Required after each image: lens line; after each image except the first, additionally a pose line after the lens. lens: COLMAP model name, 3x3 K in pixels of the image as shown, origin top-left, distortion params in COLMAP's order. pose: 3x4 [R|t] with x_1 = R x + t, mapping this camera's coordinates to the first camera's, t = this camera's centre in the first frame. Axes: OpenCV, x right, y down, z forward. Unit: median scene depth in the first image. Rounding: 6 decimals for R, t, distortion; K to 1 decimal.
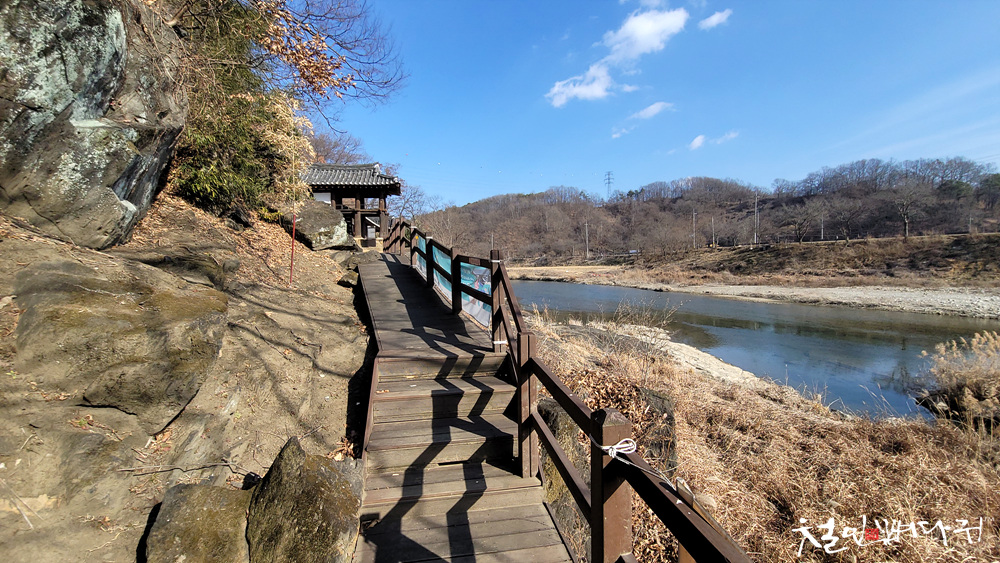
lens RADIAL K [[393.0, 0, 500.0], [0, 393.0, 281.5], [0, 0, 1]] dist [-0.000024, -0.010930]
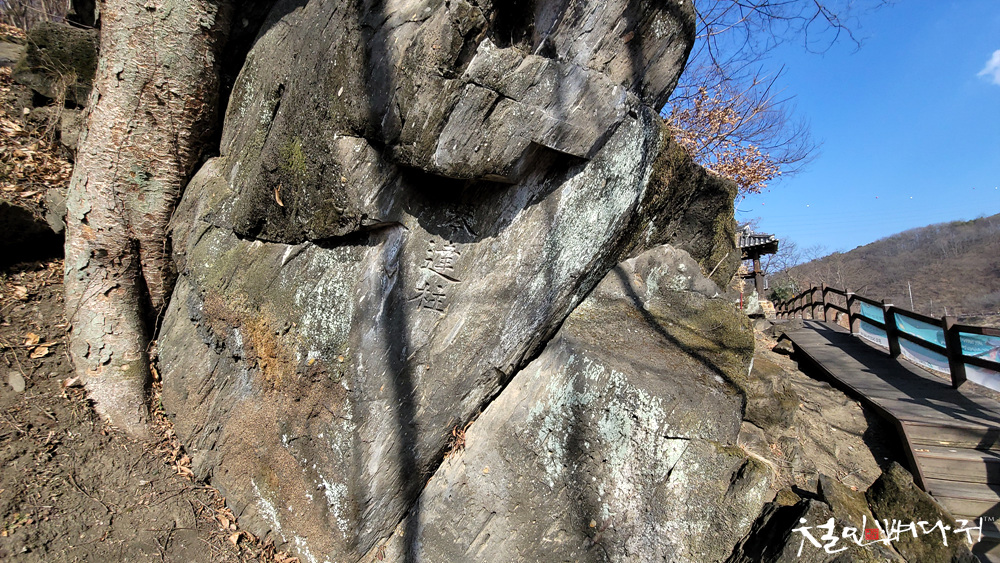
lens RADIAL K [[393.0, 0, 500.0], [0, 393.0, 281.5], [0, 0, 1]] dist [-0.000024, -0.010930]
pose [[0.676667, -0.093335, -0.730350, -0.101497], [-0.024969, 0.988453, -0.149453, -0.002615], [0.735866, 0.119366, 0.666523, -0.270195]]
